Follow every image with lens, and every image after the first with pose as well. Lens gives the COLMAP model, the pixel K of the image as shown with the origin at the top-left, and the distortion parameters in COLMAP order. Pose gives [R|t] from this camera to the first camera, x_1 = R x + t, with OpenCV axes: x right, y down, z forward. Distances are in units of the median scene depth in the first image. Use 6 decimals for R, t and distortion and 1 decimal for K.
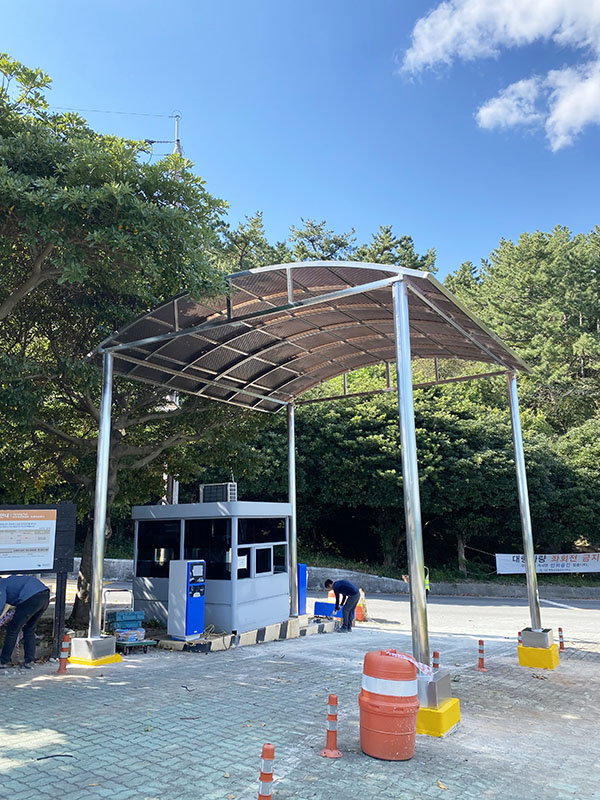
lens RADIAL K [[601.7, 0, 293.8], [0, 601.7, 397.5], [0, 0, 1]] dist [0.040542, -0.057743]
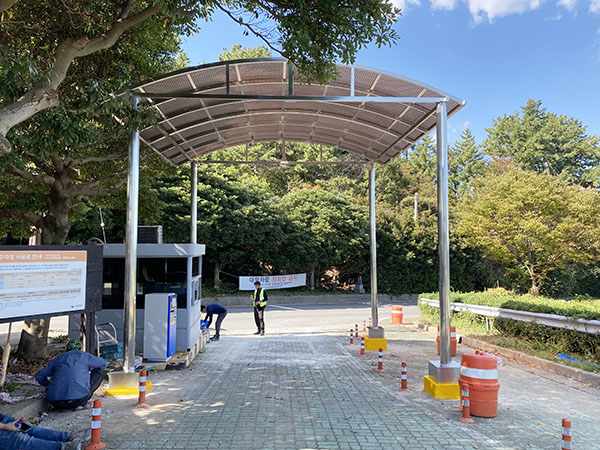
lens RADIAL K [[450.8, 0, 305.8], [0, 450.8, 222.3], [0, 0, 1]] dist [0.060414, -0.100397]
pose [[0.817430, 0.053646, 0.573524, -0.416661], [-0.133789, 0.986108, 0.098448, 0.014777], [-0.560275, -0.157205, 0.813252, 0.161251]]
